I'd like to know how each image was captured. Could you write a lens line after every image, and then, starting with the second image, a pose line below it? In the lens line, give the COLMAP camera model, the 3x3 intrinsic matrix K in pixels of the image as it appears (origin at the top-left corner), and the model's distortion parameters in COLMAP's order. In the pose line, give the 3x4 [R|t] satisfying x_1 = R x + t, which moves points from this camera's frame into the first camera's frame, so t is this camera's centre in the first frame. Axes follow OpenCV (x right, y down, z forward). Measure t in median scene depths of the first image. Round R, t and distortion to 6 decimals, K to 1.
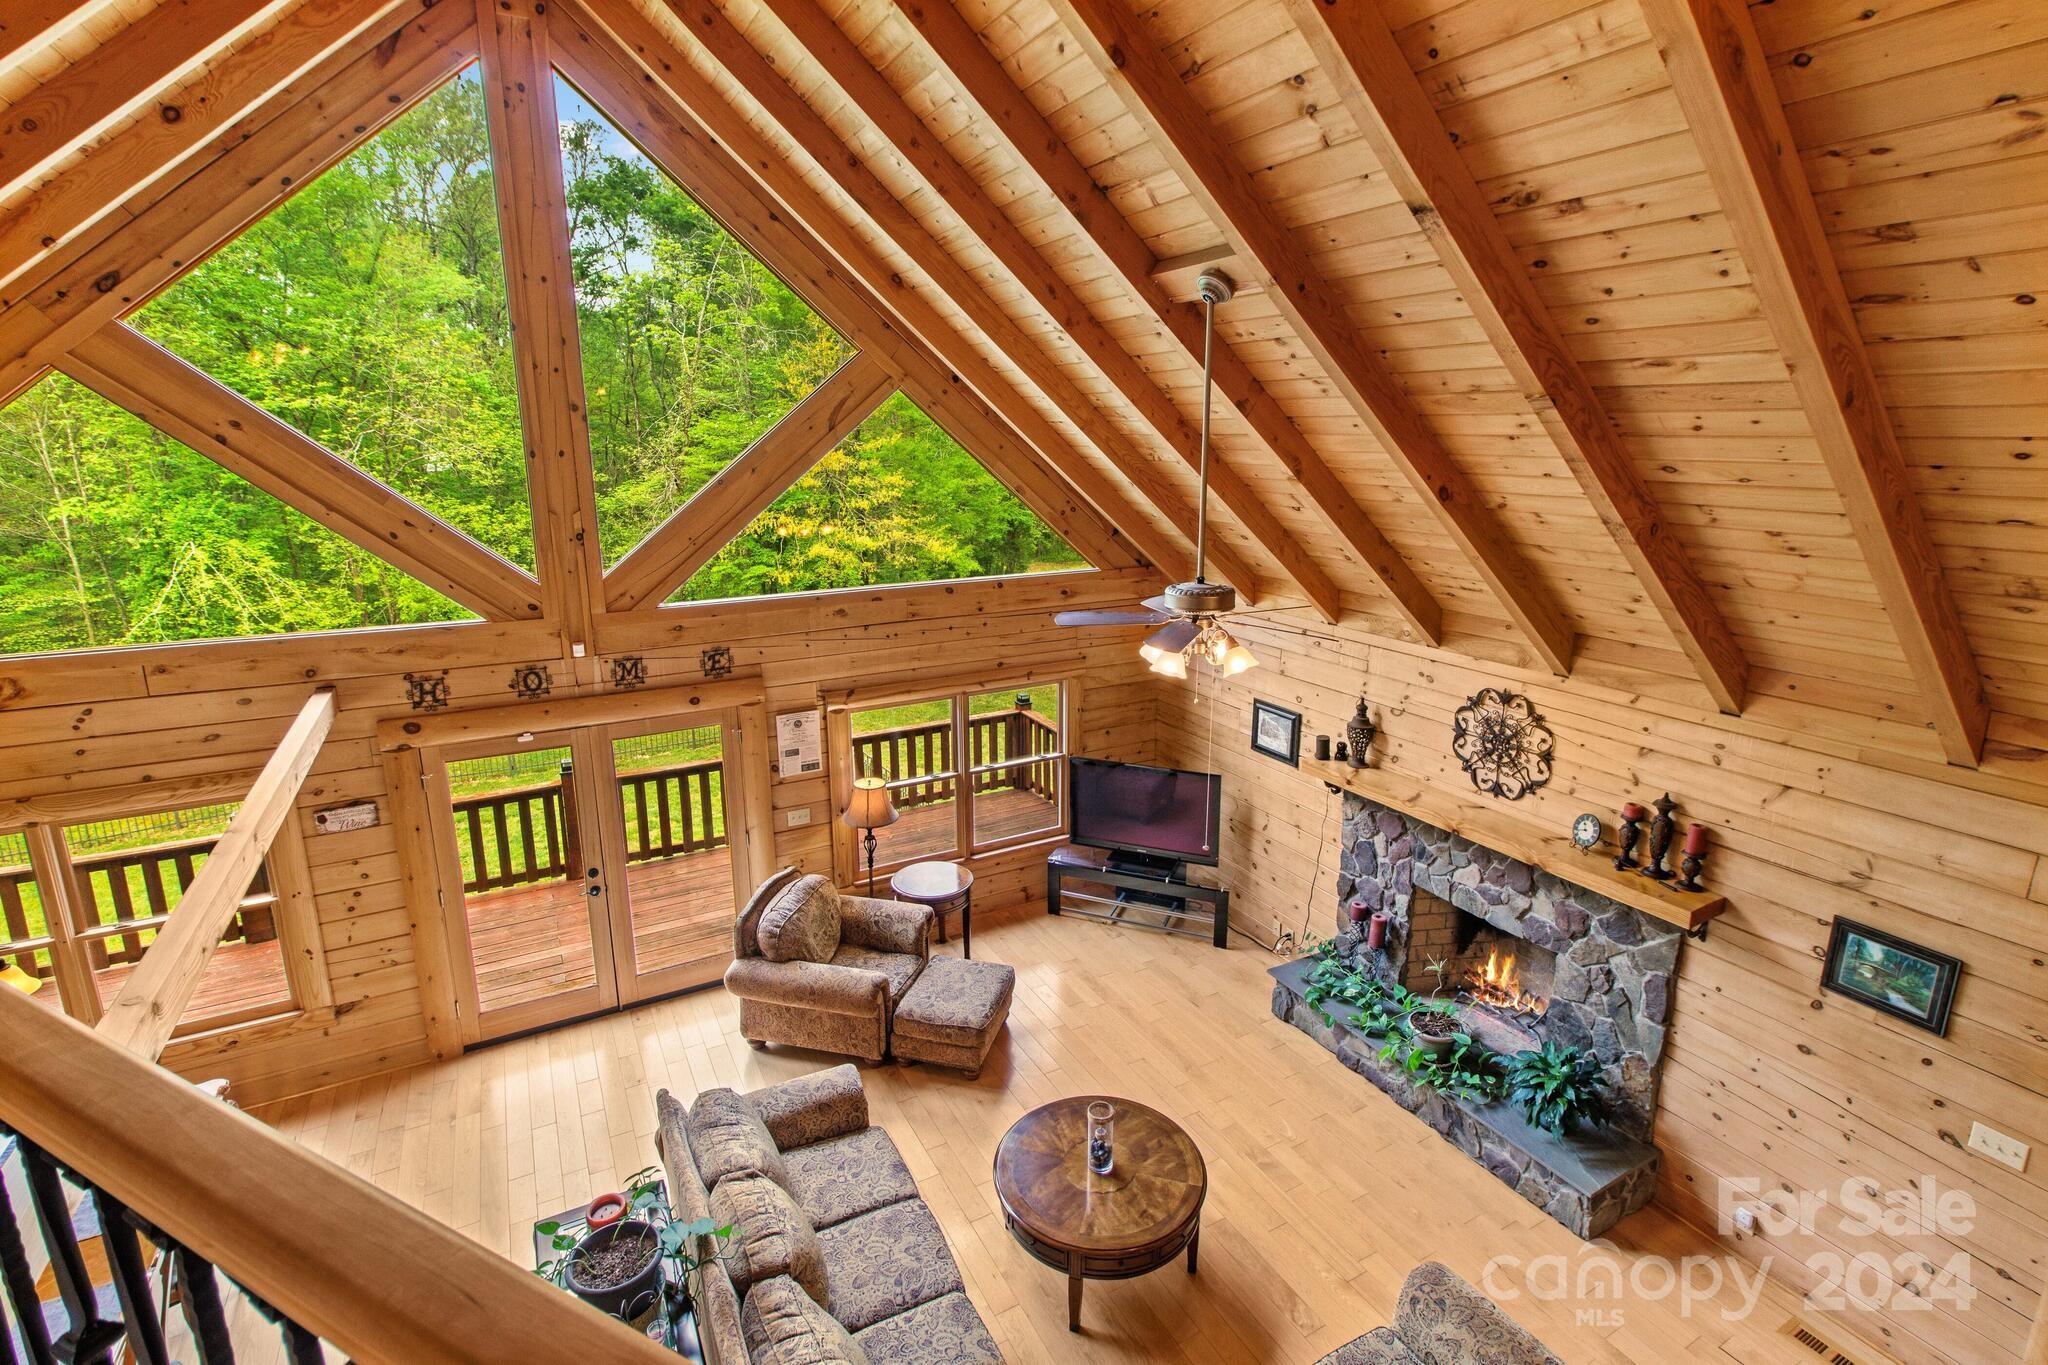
lens RADIAL K [[982.5, 0, 1024.0], [0, 982.5, 682.5], [0, 0, 1]] dist [0.013650, 0.000018]
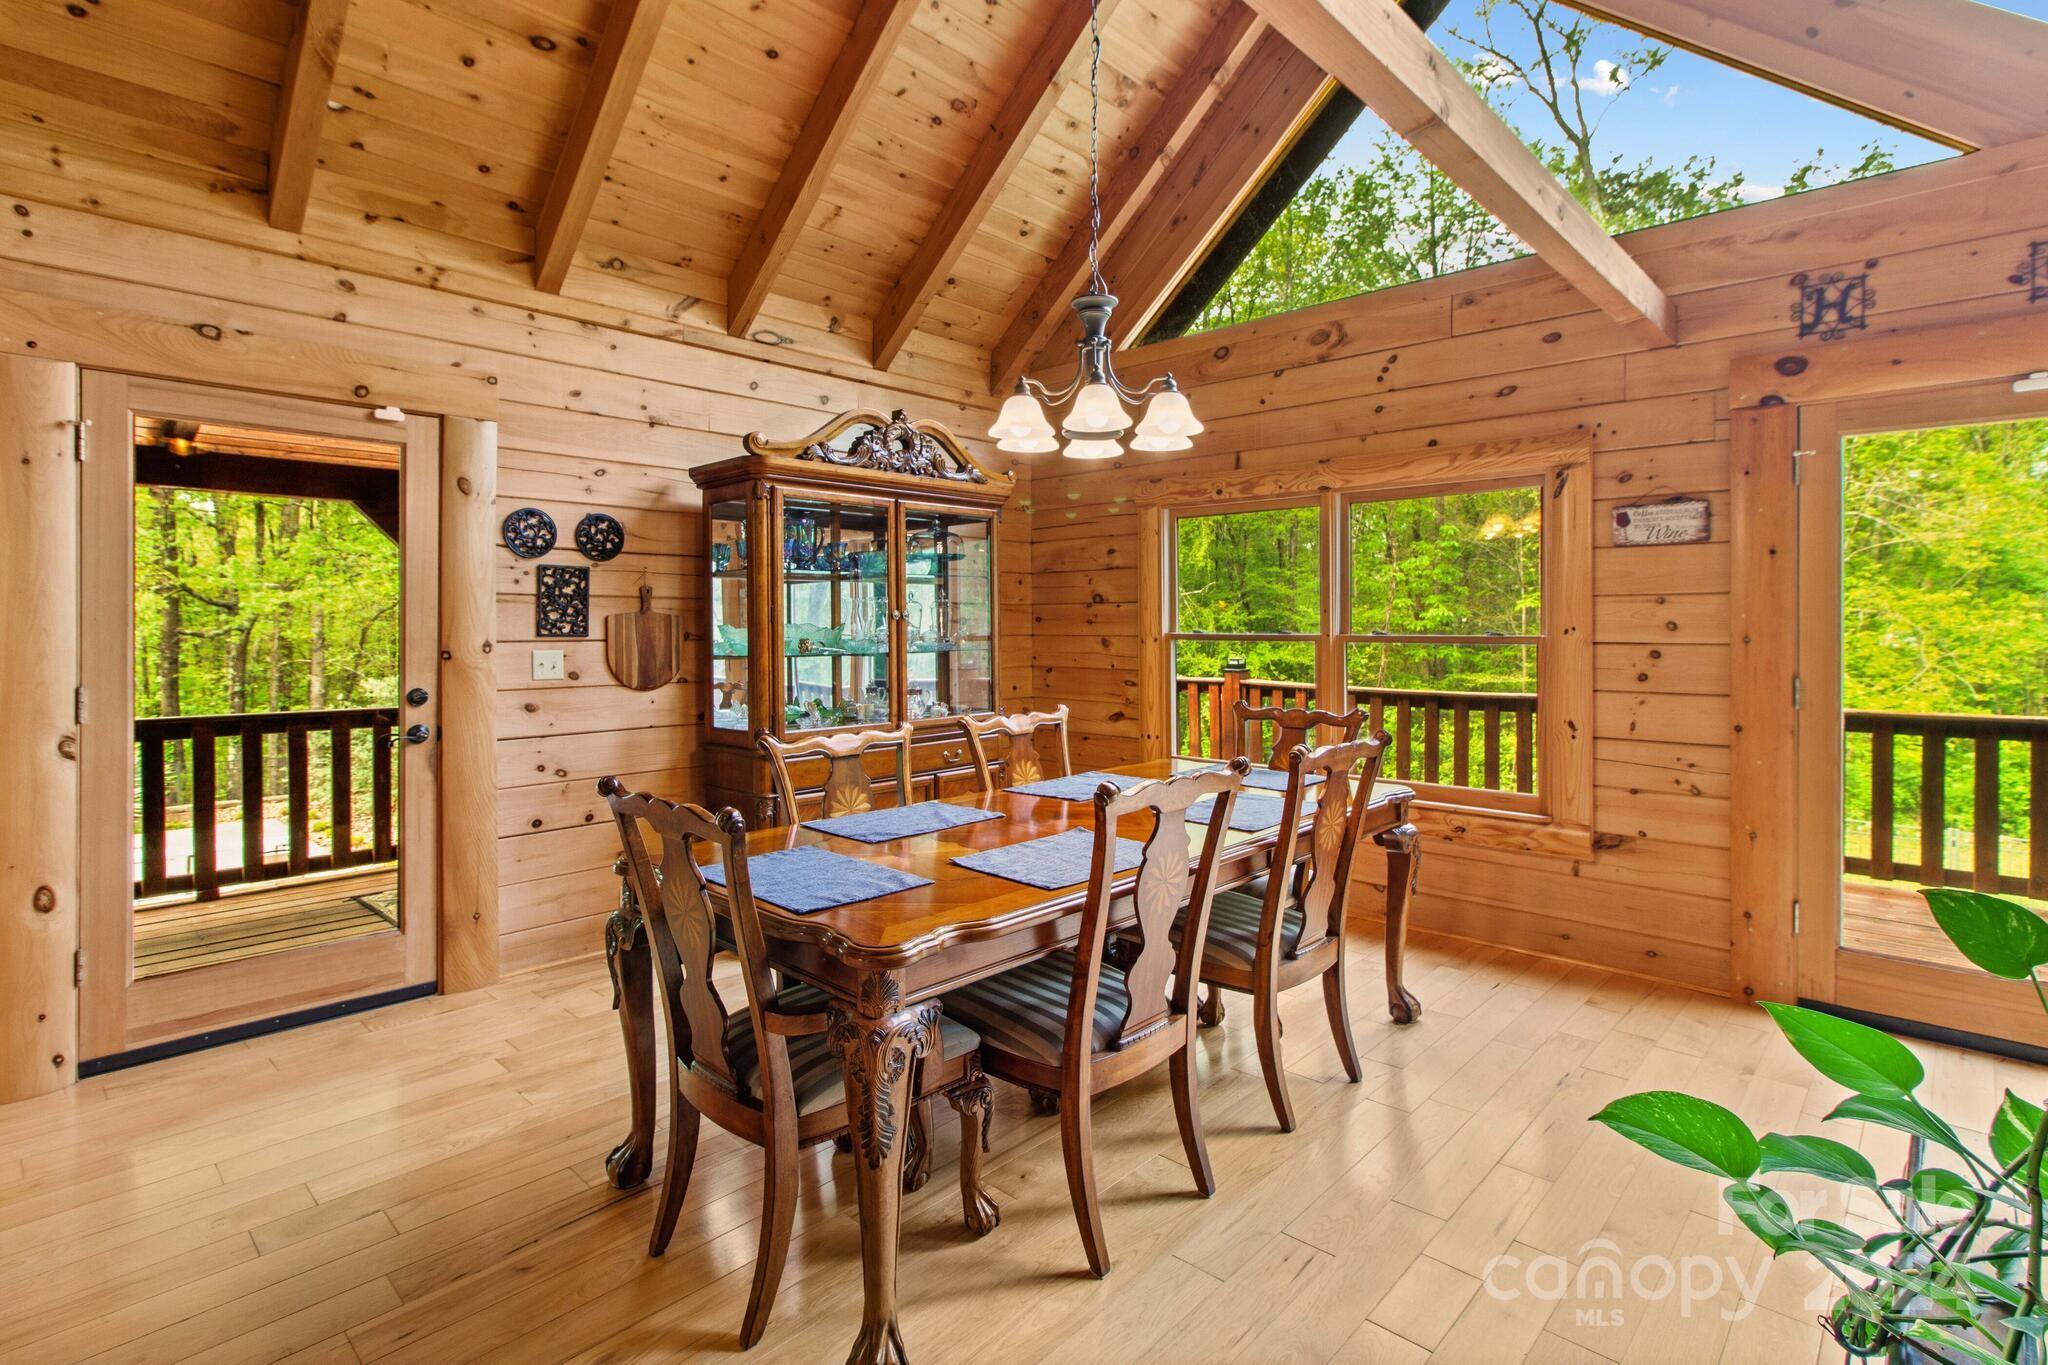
lens RADIAL K [[942.6, 0, 1024.0], [0, 942.6, 682.5], [0, 0, 1]] dist [-0.000641, -0.000686]
pose [[0.298349, -0.000799, -0.954457, -0.219892], [-0.232352, 0.969855, -0.073442, 0.374119], [0.925743, 0.243681, 0.289169, 0.458869]]
